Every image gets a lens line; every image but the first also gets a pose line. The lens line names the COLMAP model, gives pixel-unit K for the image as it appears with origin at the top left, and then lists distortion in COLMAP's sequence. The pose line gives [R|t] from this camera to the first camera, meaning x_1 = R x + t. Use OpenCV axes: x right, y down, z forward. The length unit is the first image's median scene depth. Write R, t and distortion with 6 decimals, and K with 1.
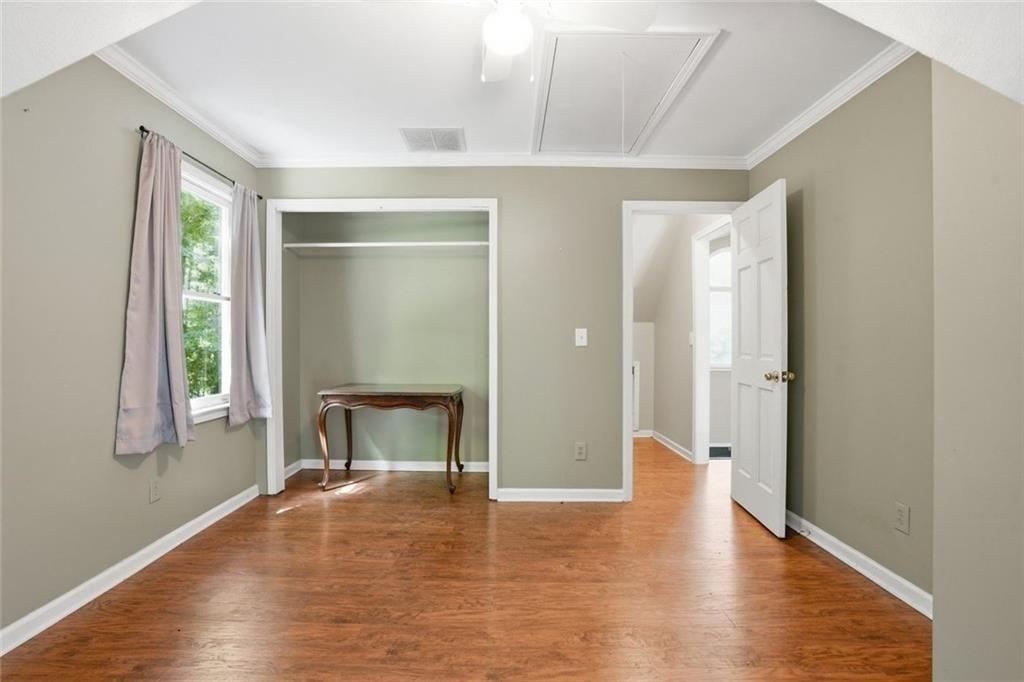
lens RADIAL K [[503.3, 0, 509.0], [0, 503.3, 337.3], [0, 0, 1]] dist [-0.063573, 0.024971]
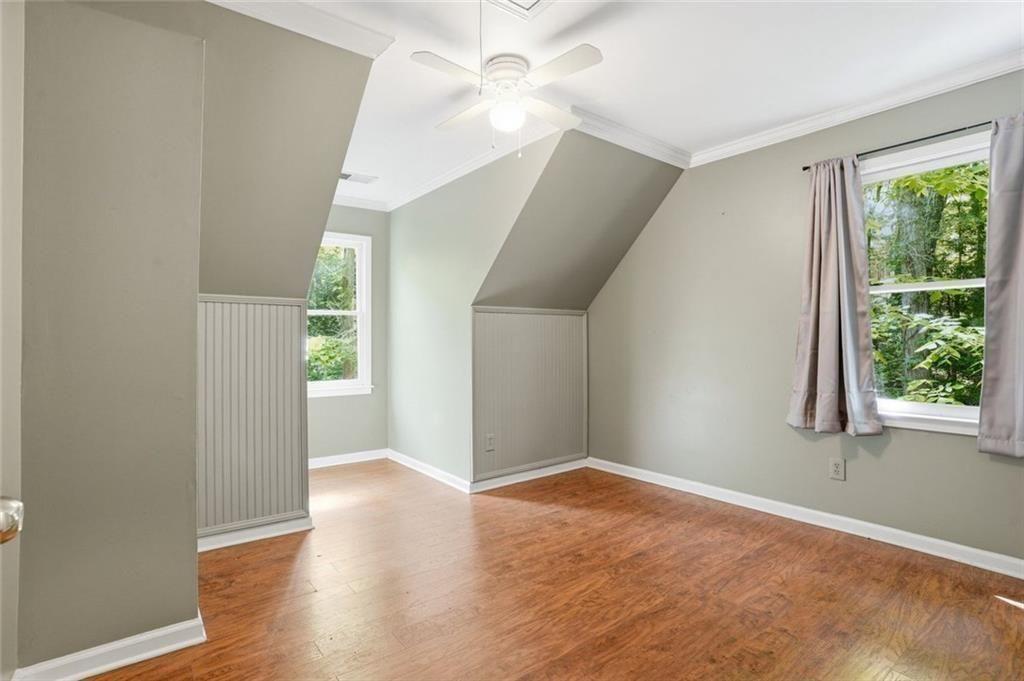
lens RADIAL K [[503.3, 0, 509.0], [0, 503.3, 336.8], [0, 0, 1]] dist [-0.063573, 0.024971]
pose [[-0.785431, -0.001749, -0.618947, 0.708320], [0.004064, 0.999960, -0.007982, 0.012626], [0.618936, -0.008785, -0.785392, 1.741532]]
